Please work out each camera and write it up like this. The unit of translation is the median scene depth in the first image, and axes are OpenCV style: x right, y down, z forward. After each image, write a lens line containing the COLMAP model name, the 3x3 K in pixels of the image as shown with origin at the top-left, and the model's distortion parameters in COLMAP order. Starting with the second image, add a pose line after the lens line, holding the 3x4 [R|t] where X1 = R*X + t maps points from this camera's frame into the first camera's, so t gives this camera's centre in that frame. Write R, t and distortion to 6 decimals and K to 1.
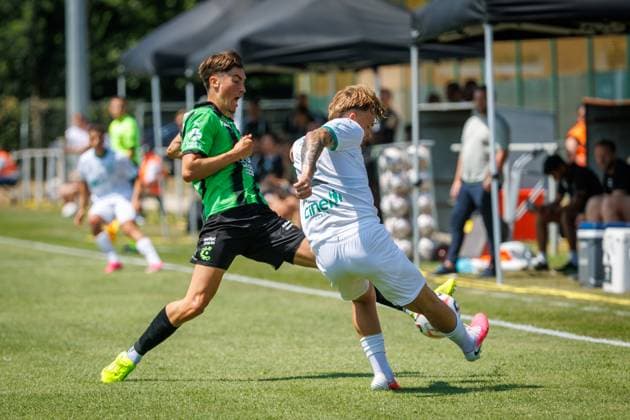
lens RADIAL K [[268.7, 0, 316.4], [0, 268.7, 206.8], [0, 0, 1]] dist [-0.000801, -0.000688]
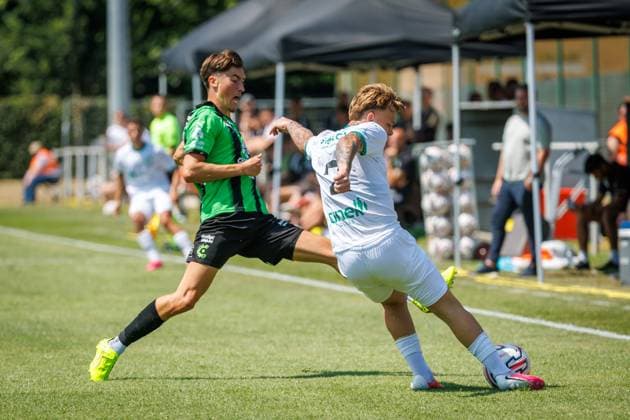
lens RADIAL K [[268.7, 0, 312.9], [0, 268.7, 206.4], [0, 0, 1]] dist [-0.000801, -0.000688]
pose [[0.999997, 0.002318, -0.001252, -0.164367], [-0.002318, 0.999997, -0.000260, 0.004776], [0.001251, 0.000263, 0.999999, -0.000103]]
